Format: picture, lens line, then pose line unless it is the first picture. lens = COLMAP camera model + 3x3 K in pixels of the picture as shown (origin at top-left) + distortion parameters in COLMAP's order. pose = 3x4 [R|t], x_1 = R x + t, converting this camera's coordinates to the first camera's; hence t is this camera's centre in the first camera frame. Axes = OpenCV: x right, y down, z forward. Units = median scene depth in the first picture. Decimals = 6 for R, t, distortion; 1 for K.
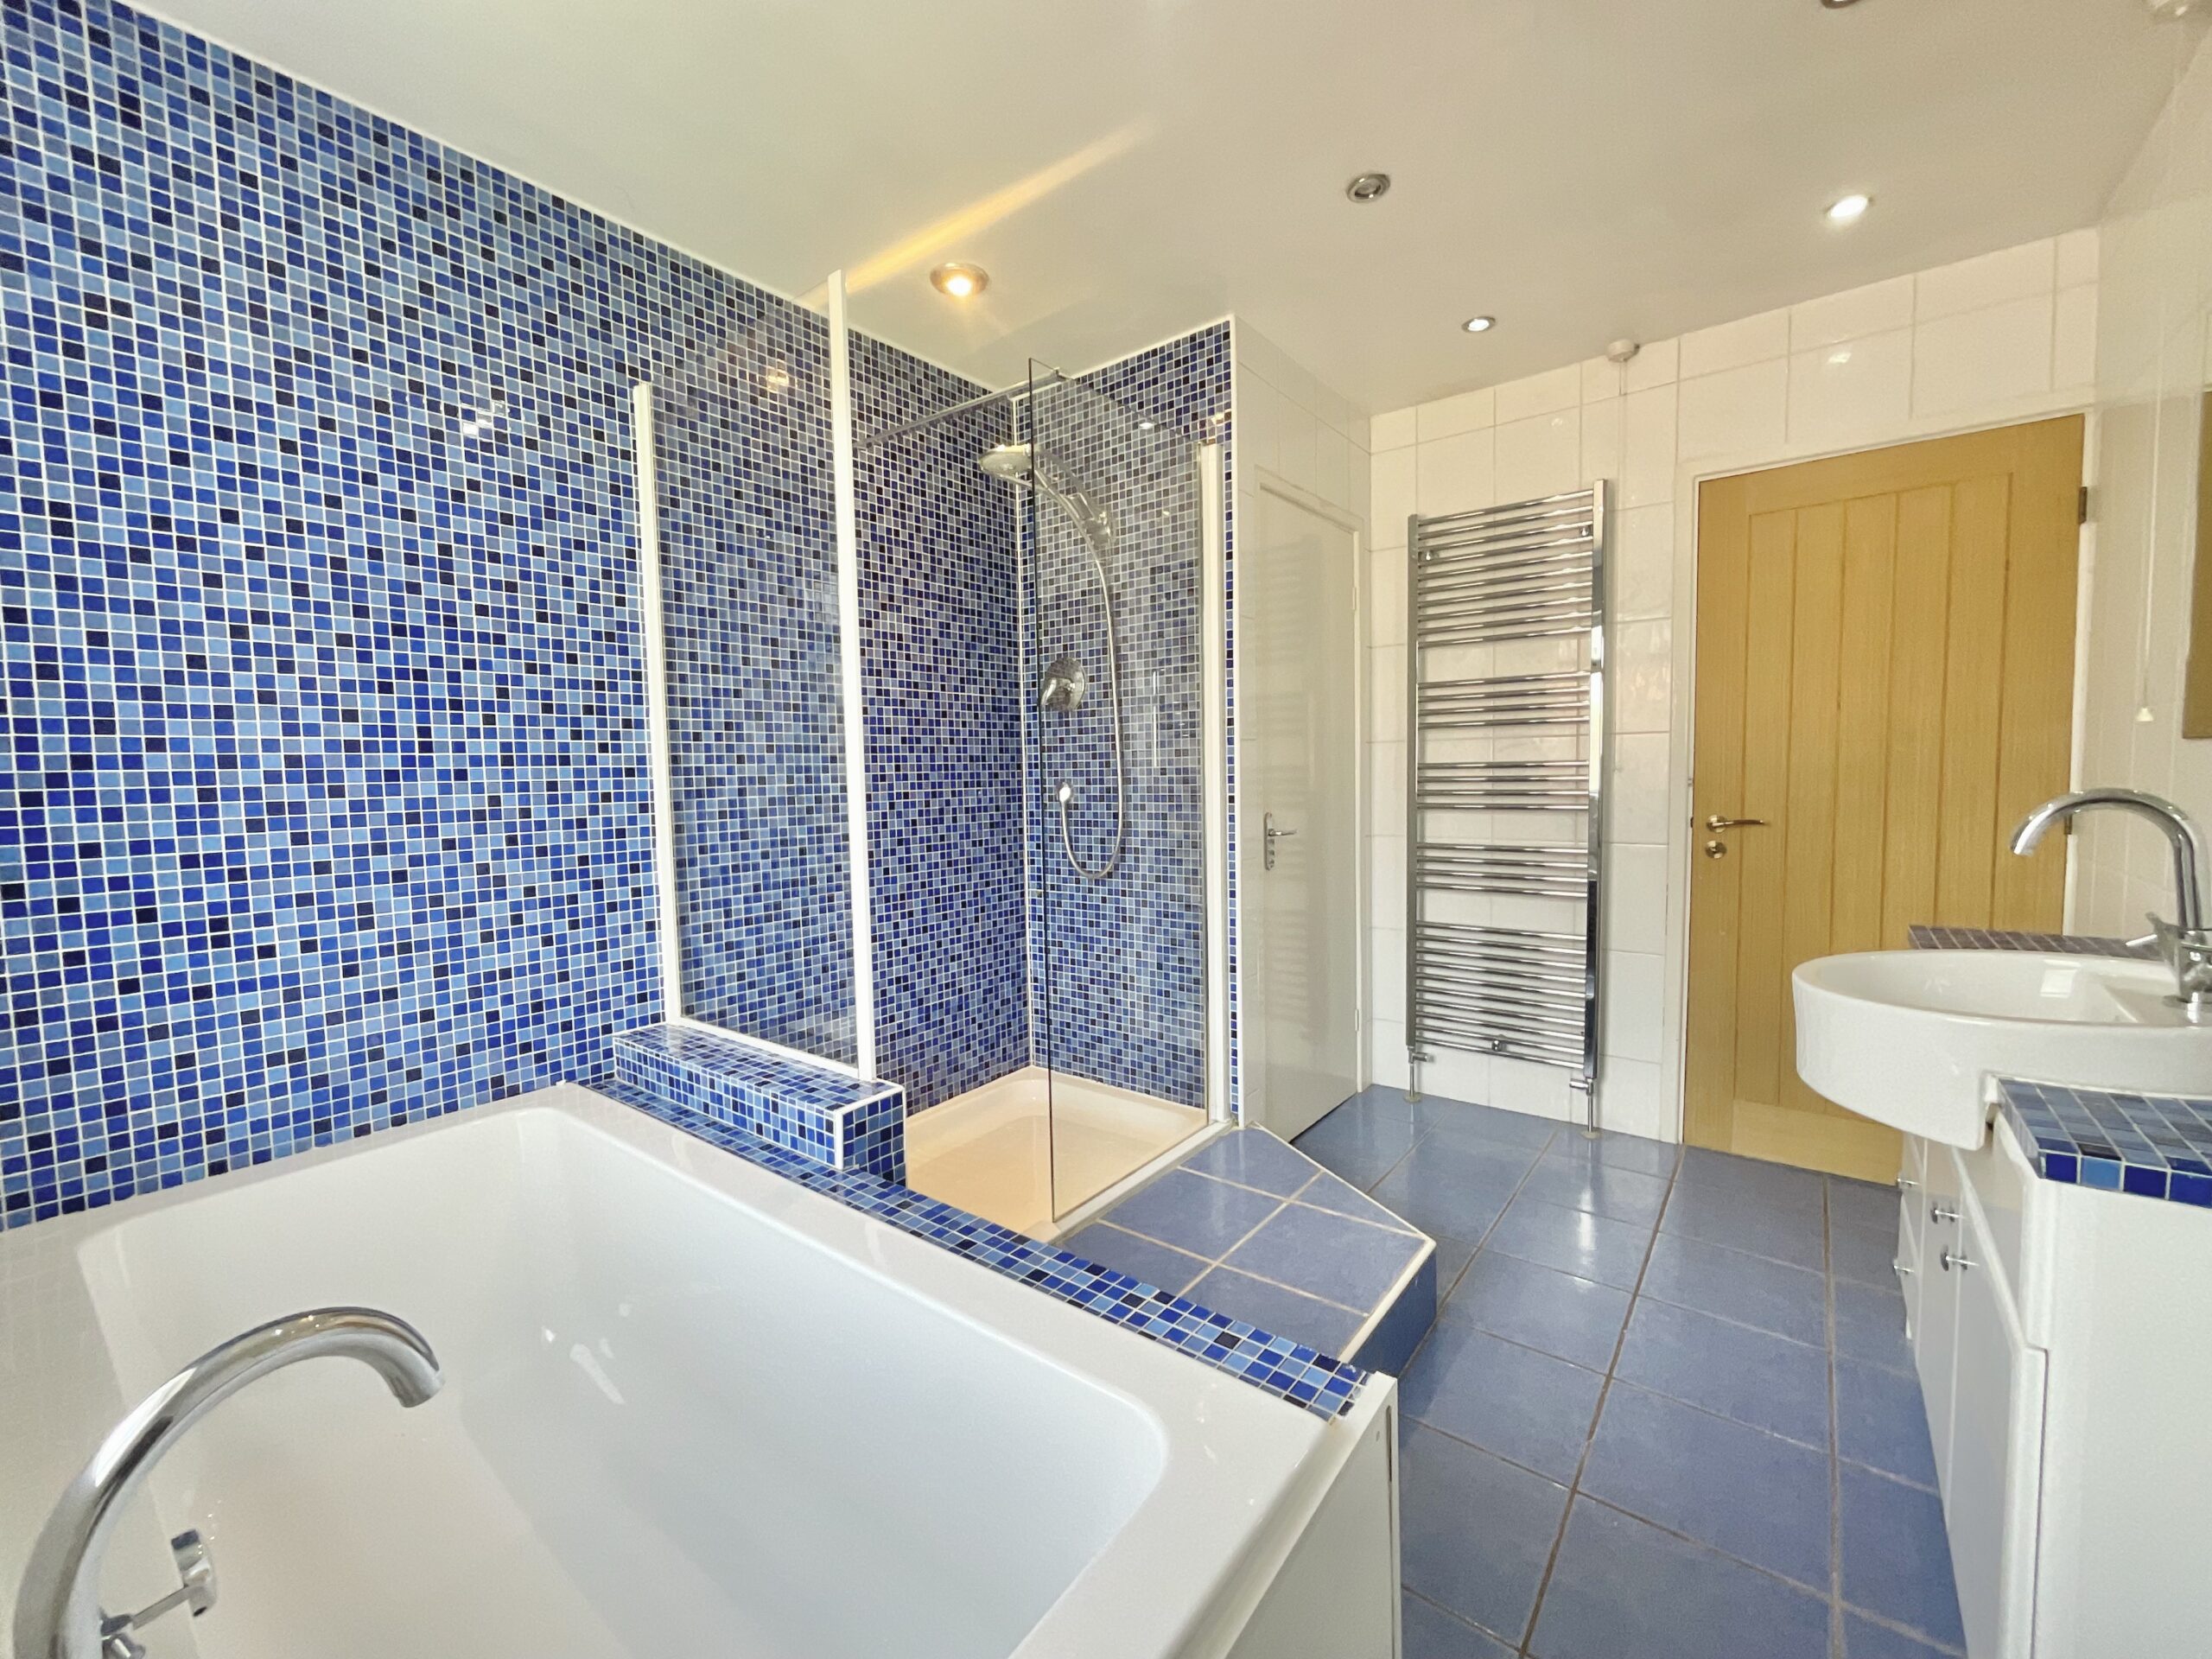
lens RADIAL K [[900.0, 0, 1109.4], [0, 900.0, 827.1], [0, 0, 1]] dist [-0.001615, -0.000043]
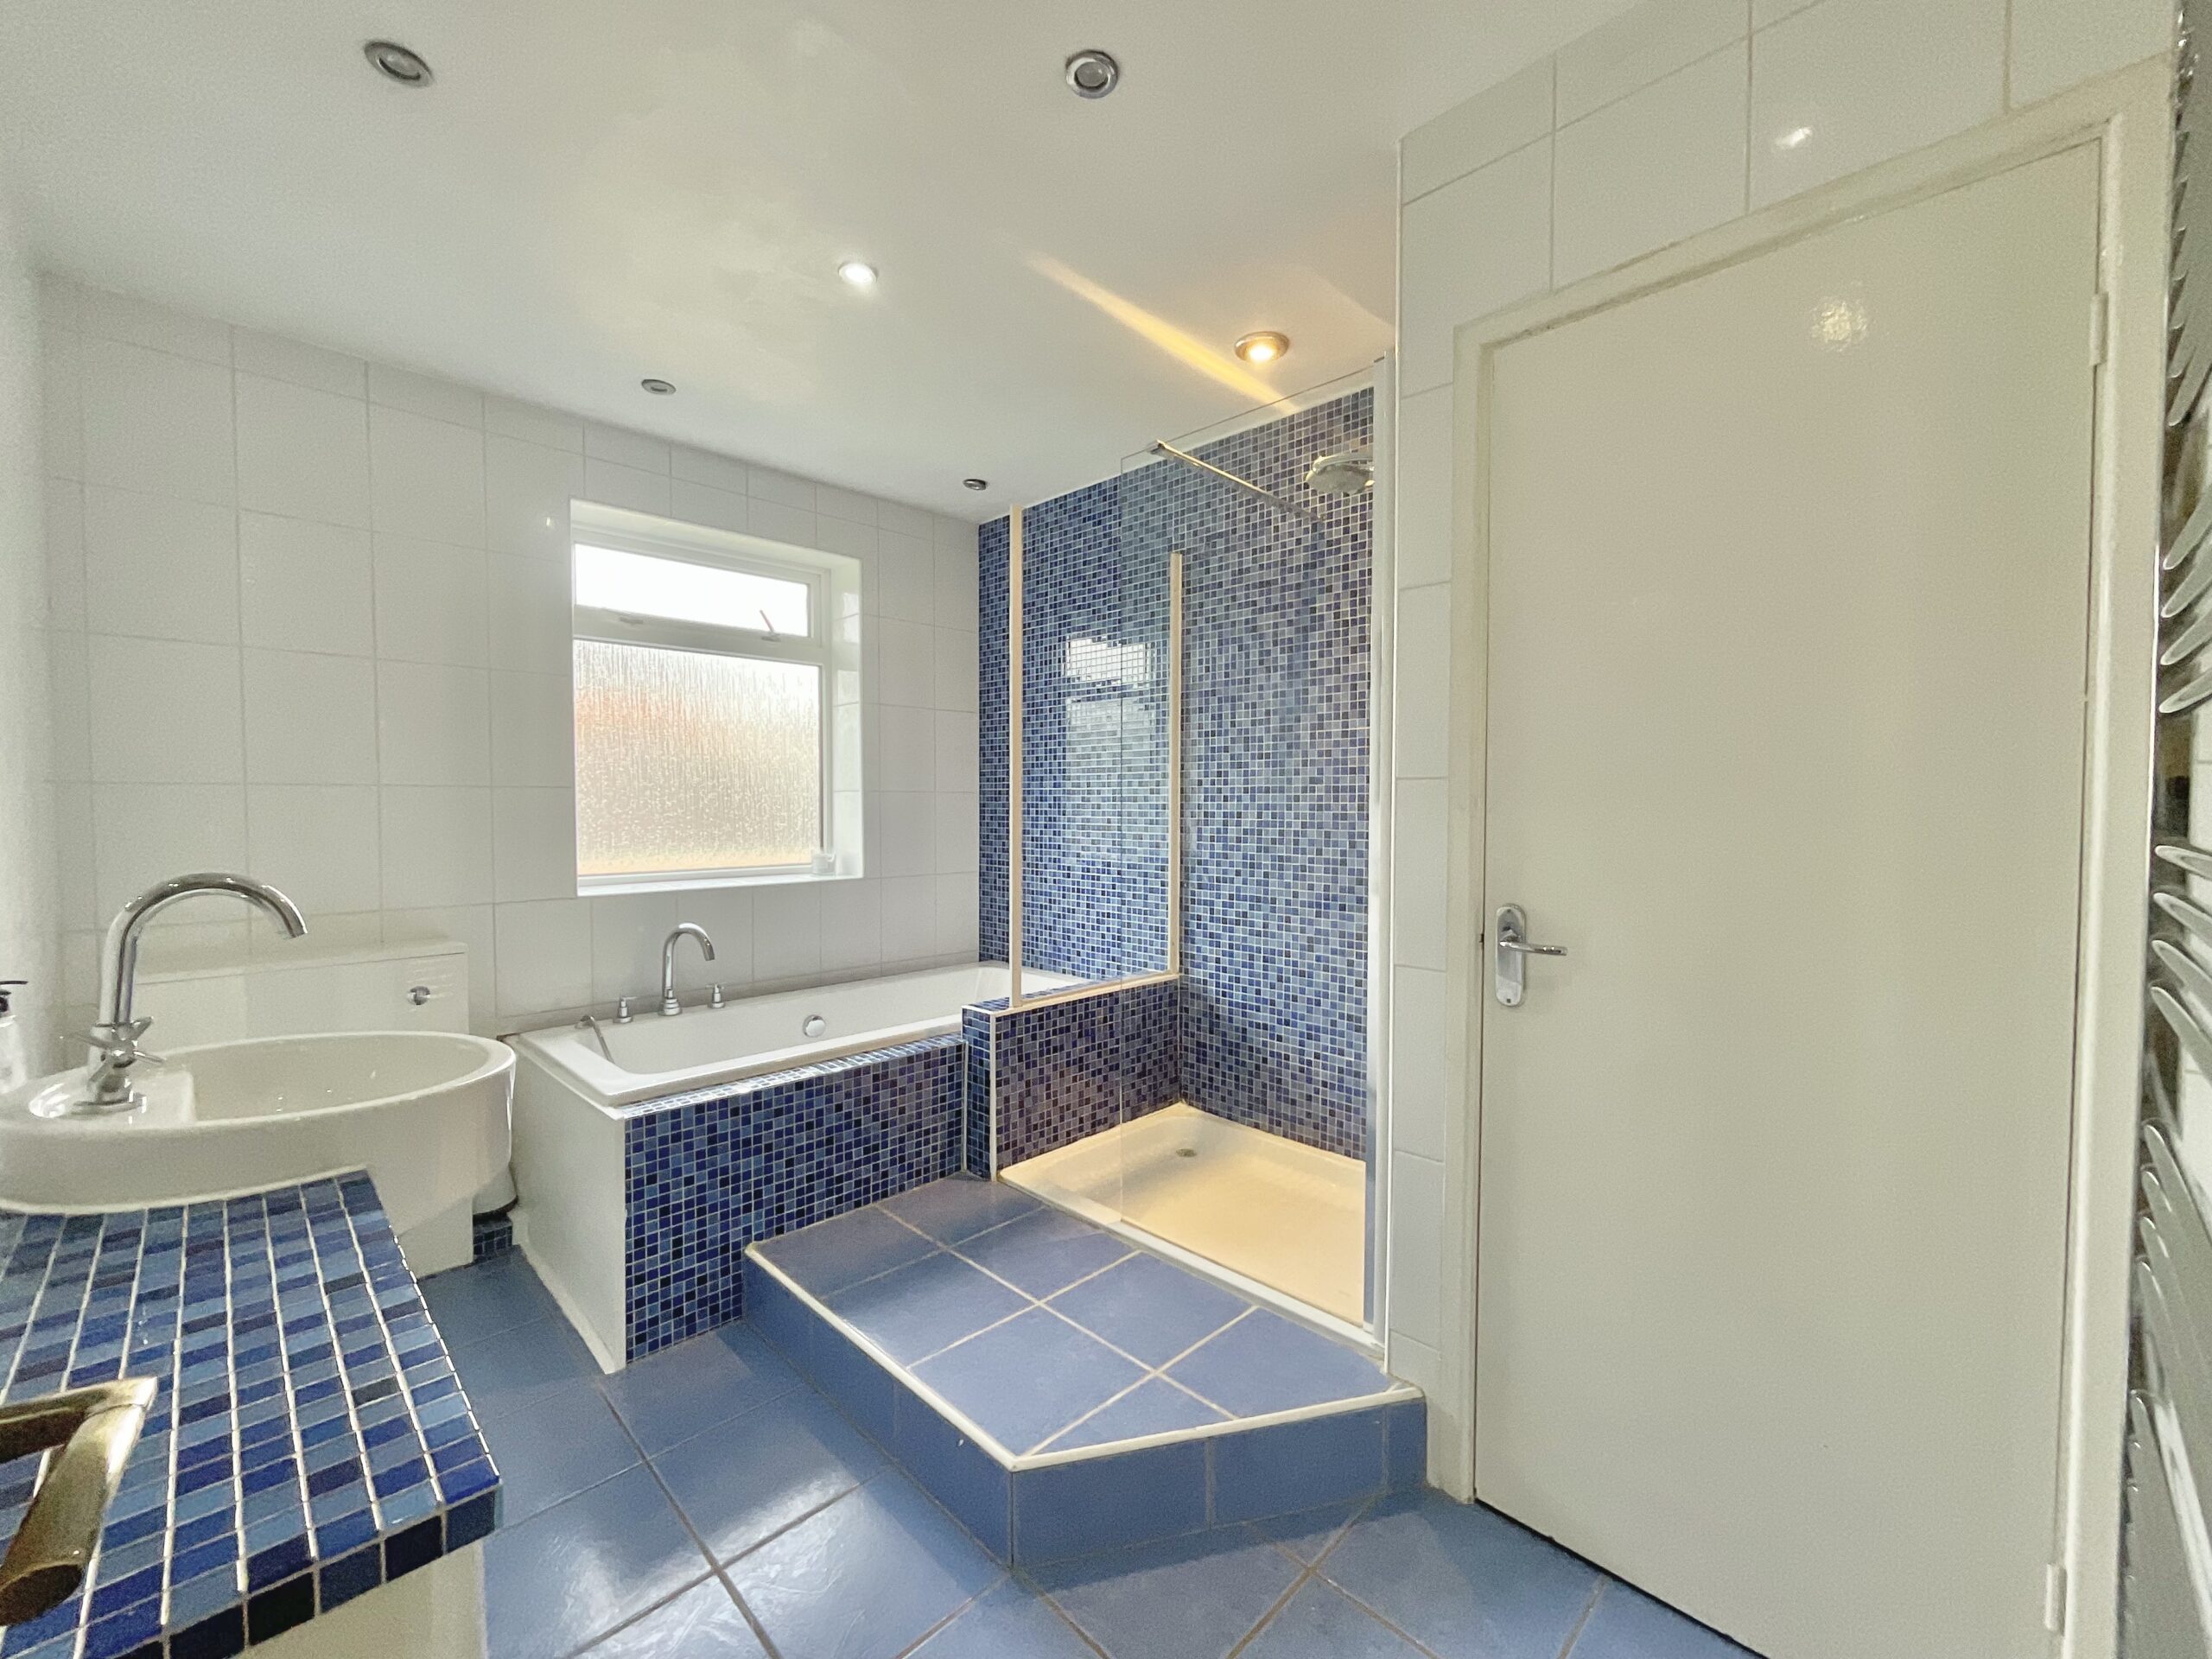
lens RADIAL K [[900.0, 0, 1107.4], [0, 900.0, 827.7], [0, 0, 1]] dist [-0.001615, -0.000043]
pose [[-0.125749, 0.051092, -0.990746, 0.902494], [-0.059432, 0.996491, 0.058932, -0.097343], [0.990280, 0.066292, -0.122271, 0.960803]]
